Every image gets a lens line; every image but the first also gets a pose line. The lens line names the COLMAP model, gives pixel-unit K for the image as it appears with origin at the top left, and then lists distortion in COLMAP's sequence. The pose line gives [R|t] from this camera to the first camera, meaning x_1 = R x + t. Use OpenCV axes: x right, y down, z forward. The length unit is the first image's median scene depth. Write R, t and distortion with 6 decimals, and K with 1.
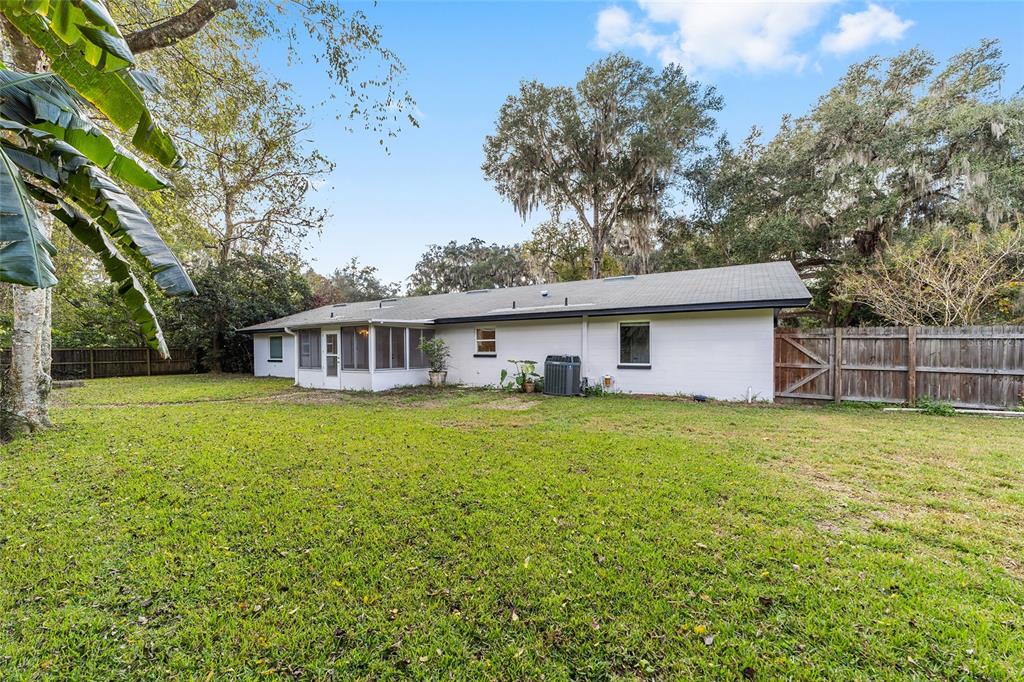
lens RADIAL K [[404.7, 0, 511.7], [0, 404.7, 346.6], [0, 0, 1]] dist [-0.010857, 0.000087]
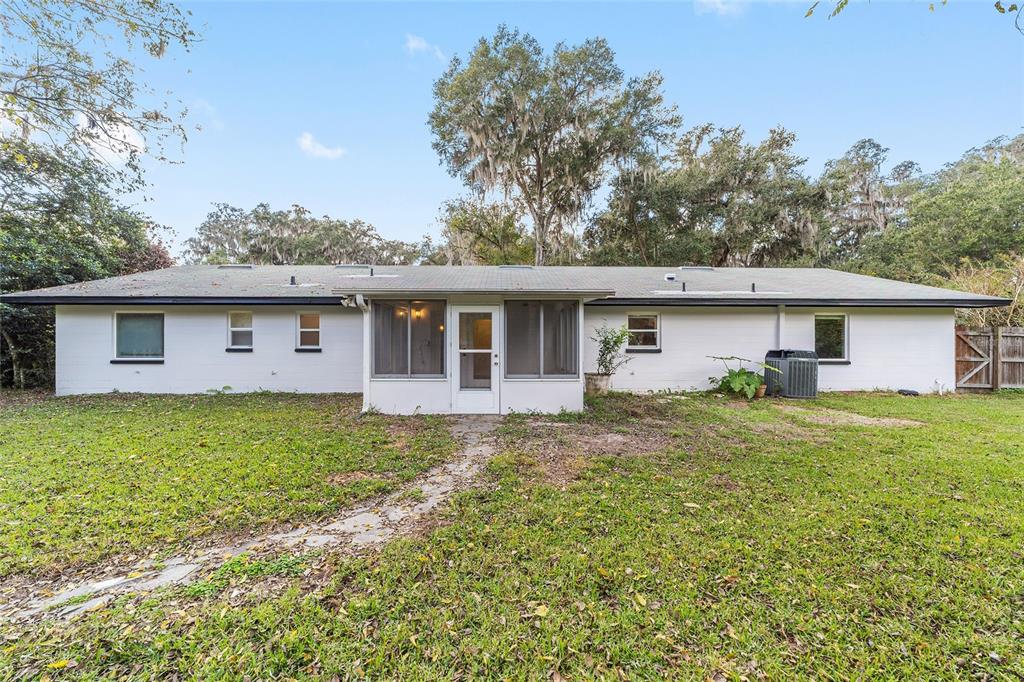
lens RADIAL K [[398.4, 0, 512.0], [0, 398.4, 341.0], [0, 0, 1]] dist [-0.009165, 0.000212]
pose [[0.856569, 0.010266, 0.515930, -0.663439], [-0.010481, 0.999942, -0.002496, 0.008305], [-0.515926, -0.003269, 0.856627, 0.489774]]
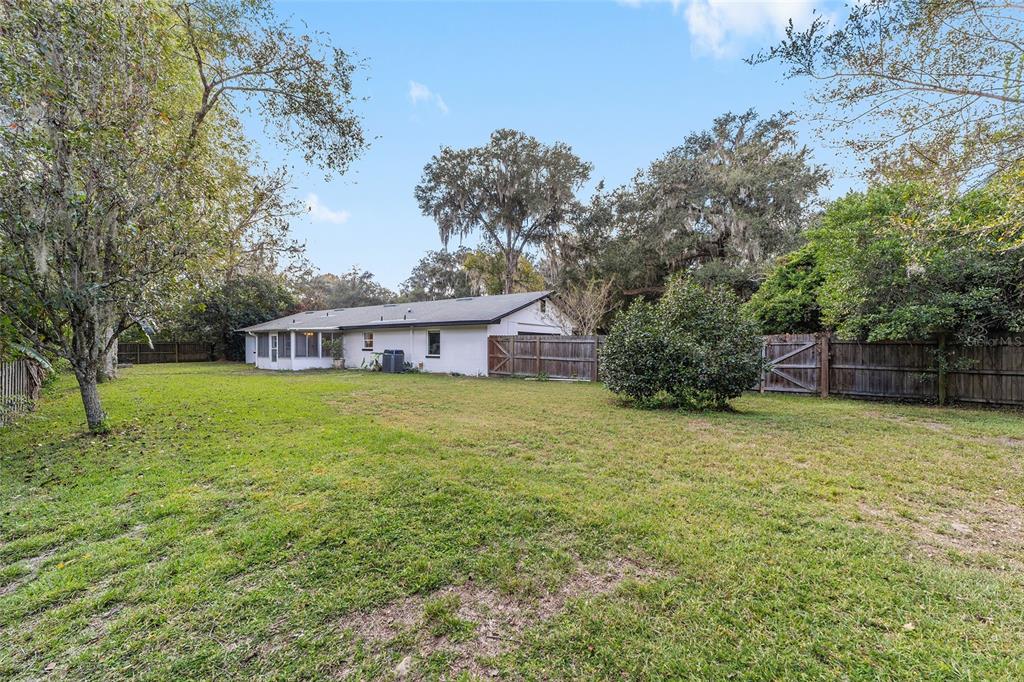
lens RADIAL K [[398.4, 0, 512.0], [0, 398.4, 341.0], [0, 0, 1]] dist [-0.009165, 0.000212]
pose [[0.998260, 0.003922, -0.058827, 0.603821], [-0.003911, 0.999992, 0.000307, -0.014971], [0.058828, -0.000076, 0.998268, -0.548598]]
